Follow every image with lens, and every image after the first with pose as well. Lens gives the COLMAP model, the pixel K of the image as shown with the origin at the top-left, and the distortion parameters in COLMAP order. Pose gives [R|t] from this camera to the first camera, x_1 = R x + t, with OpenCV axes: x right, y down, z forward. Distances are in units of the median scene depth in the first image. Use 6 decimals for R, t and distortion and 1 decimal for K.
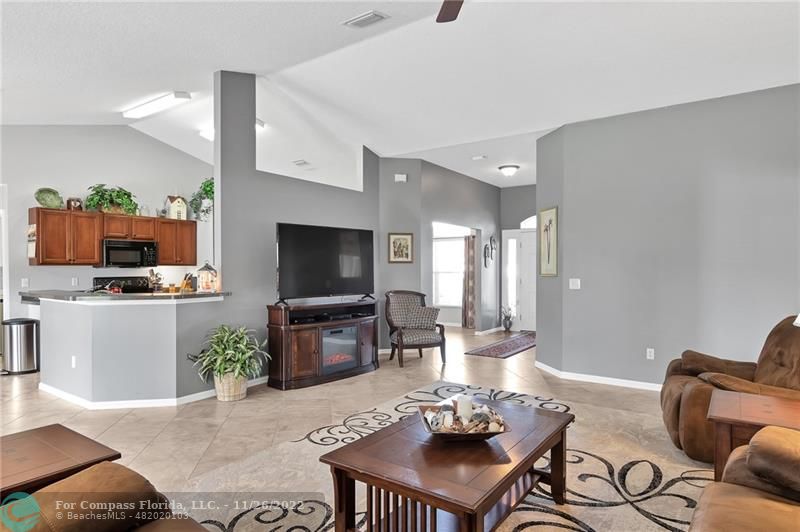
lens RADIAL K [[464.8, 0, 400.0], [0, 464.8, 266.0], [0, 0, 1]] dist [0.002606, -0.000012]
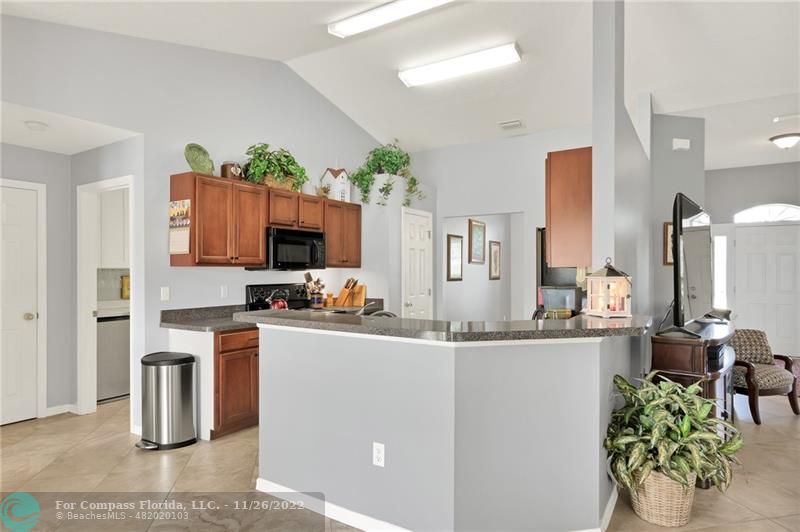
lens RADIAL K [[464.8, 0, 400.0], [0, 464.8, 266.0], [0, 0, 1]] dist [0.002606, -0.000012]
pose [[0.998469, 0.004844, 0.055104, -0.477336], [-0.004416, 0.999959, -0.007876, 0.001844], [-0.055140, 0.007621, 0.998450, 0.328759]]
